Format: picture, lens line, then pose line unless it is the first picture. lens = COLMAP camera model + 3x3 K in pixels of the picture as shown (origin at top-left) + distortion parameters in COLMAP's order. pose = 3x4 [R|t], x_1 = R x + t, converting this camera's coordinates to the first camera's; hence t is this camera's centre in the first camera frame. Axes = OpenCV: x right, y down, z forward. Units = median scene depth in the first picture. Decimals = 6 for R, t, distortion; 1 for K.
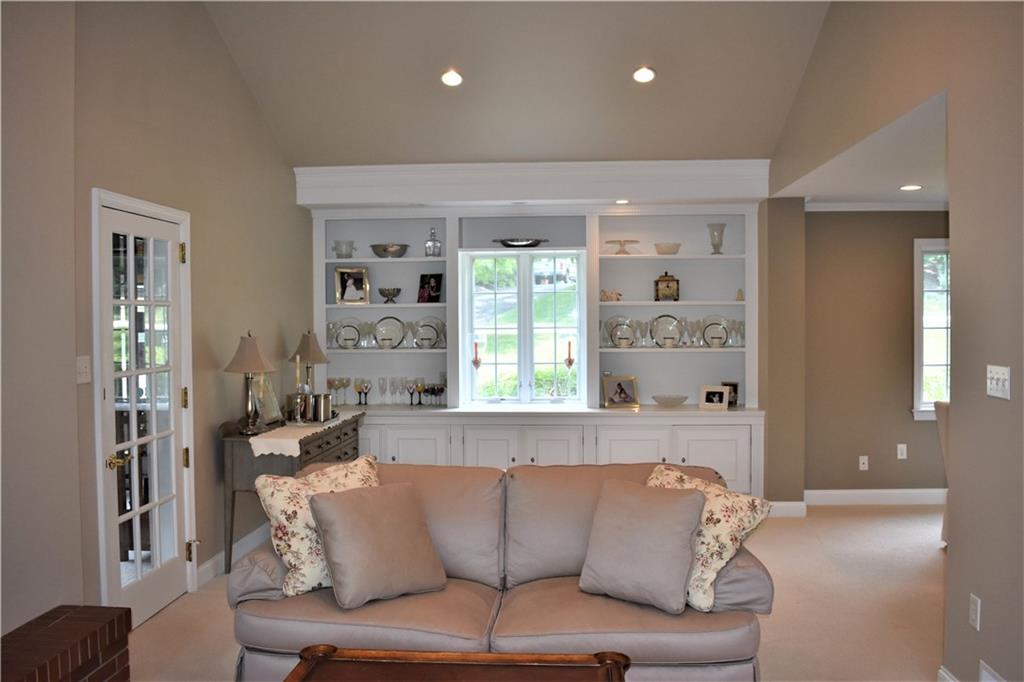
lens RADIAL K [[872.6, 0, 511.1], [0, 872.6, 341.2], [0, 0, 1]] dist [-0.081398, 0.000364]
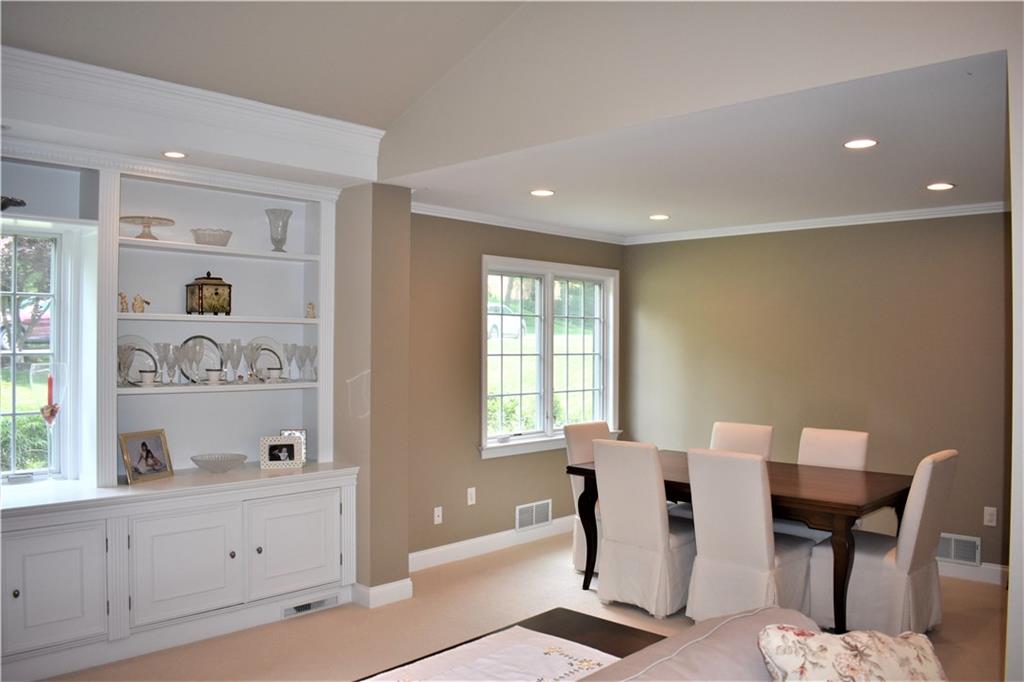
lens RADIAL K [[814.5, 0, 511.0], [0, 814.5, 340.0], [0, 0, 1]] dist [-0.093247, 0.022350]
pose [[0.636364, 0.013884, 0.771264, -0.153799], [0.011048, 0.999571, -0.027111, -0.007393], [-0.771310, 0.025773, 0.635938, 0.426155]]
